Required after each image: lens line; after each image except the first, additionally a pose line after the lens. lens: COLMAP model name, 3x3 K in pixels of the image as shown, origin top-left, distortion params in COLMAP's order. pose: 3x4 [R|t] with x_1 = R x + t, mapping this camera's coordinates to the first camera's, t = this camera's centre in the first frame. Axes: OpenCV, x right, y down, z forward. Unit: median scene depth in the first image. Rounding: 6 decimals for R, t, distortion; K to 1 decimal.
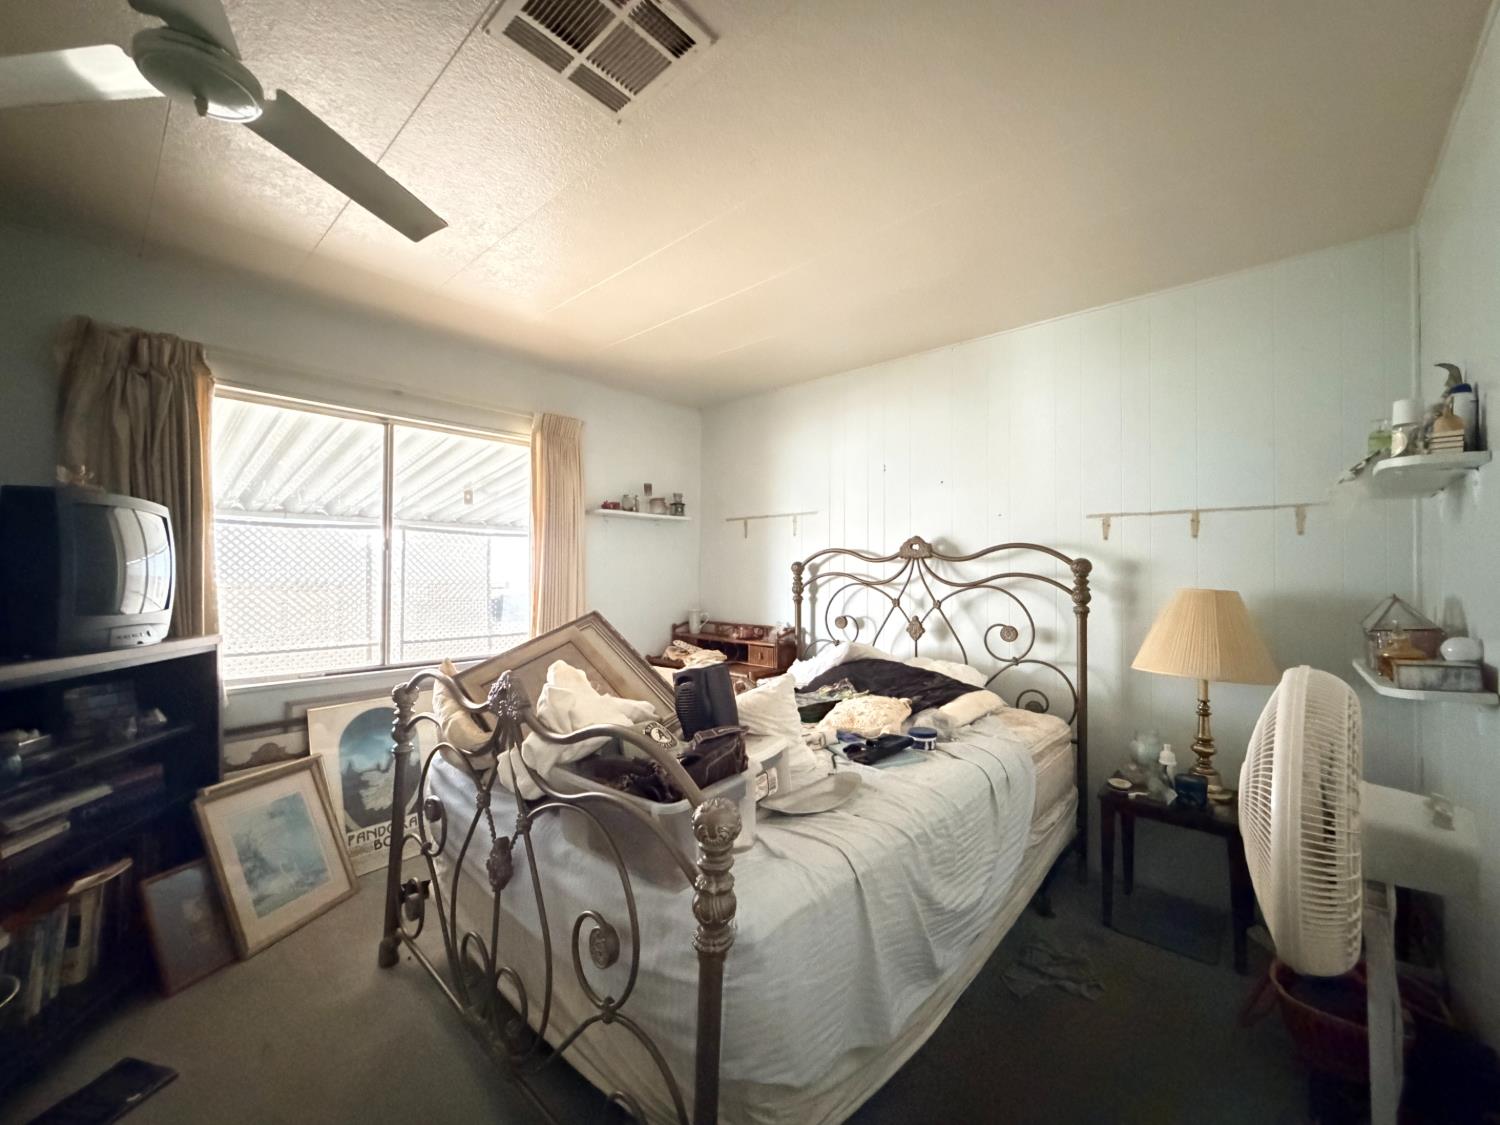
lens RADIAL K [[598.2, 0, 749.3], [0, 598.2, 561.5], [0, 0, 1]] dist [0.000457, -0.000068]
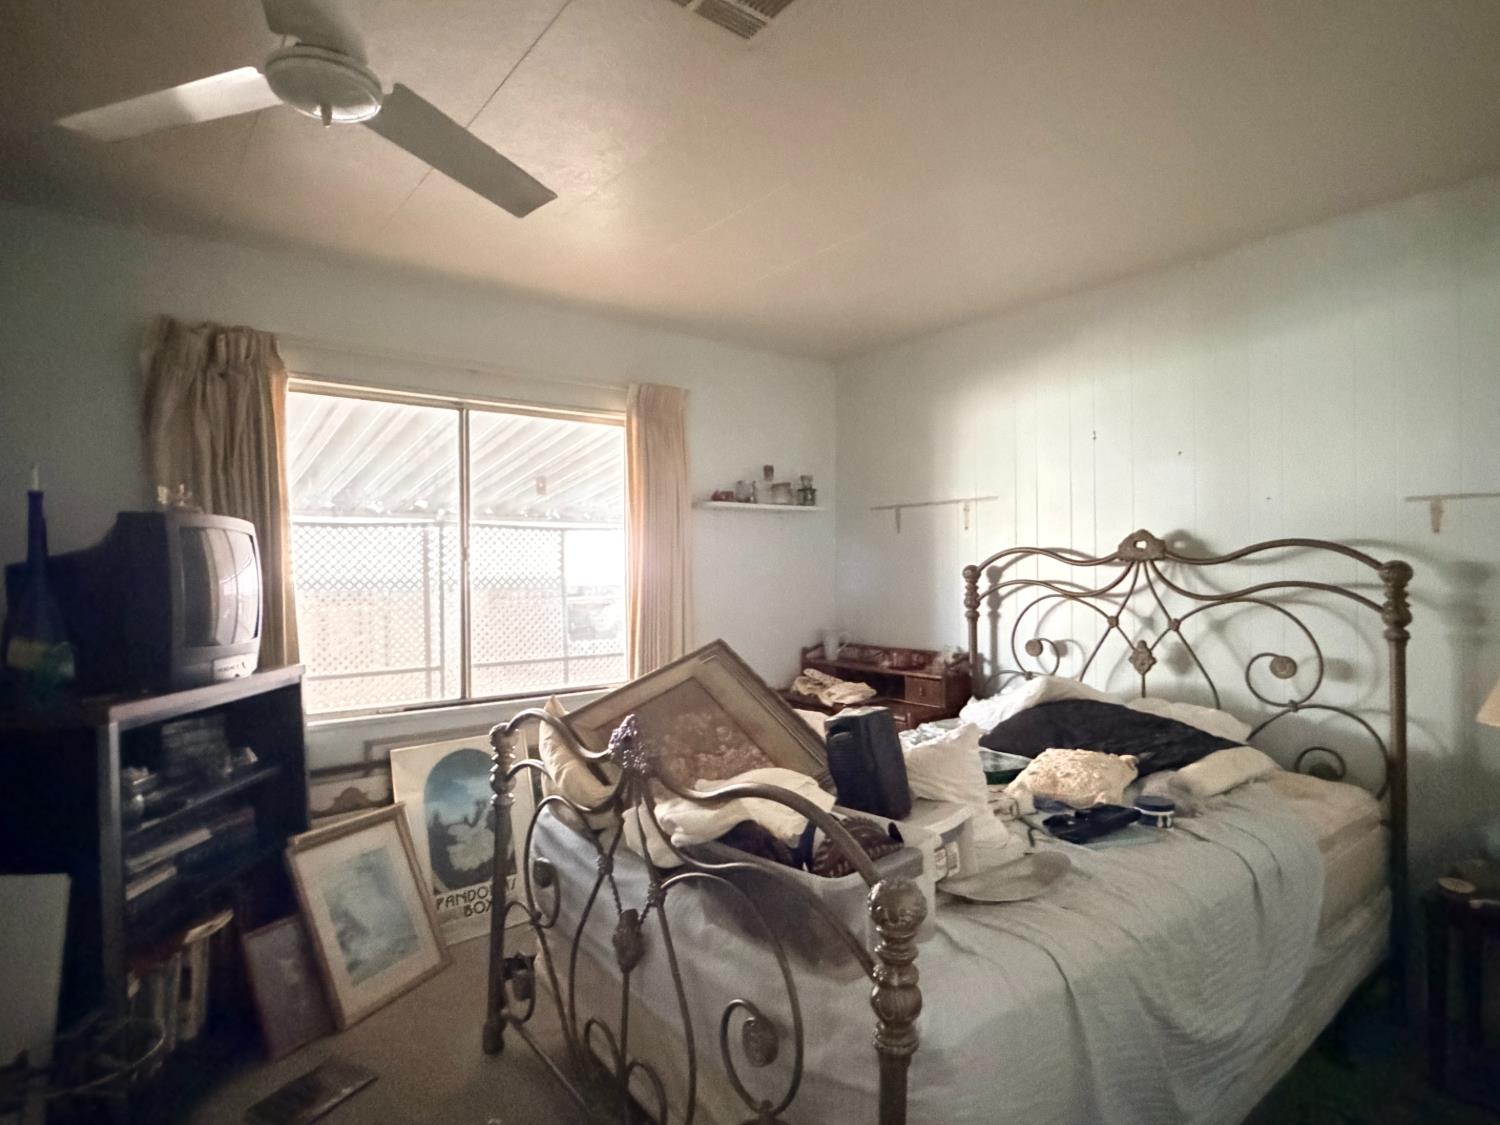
lens RADIAL K [[825.3, 0, 750.0], [0, 825.3, 562.5], [0, 0, 1]] dist [-0.000473, 0.001464]
pose [[0.985258, -0.013838, -0.170512, -0.025938], [0.016047, 0.999804, 0.011586, -0.033298], [0.170318, -0.014151, 0.985288, -0.091358]]
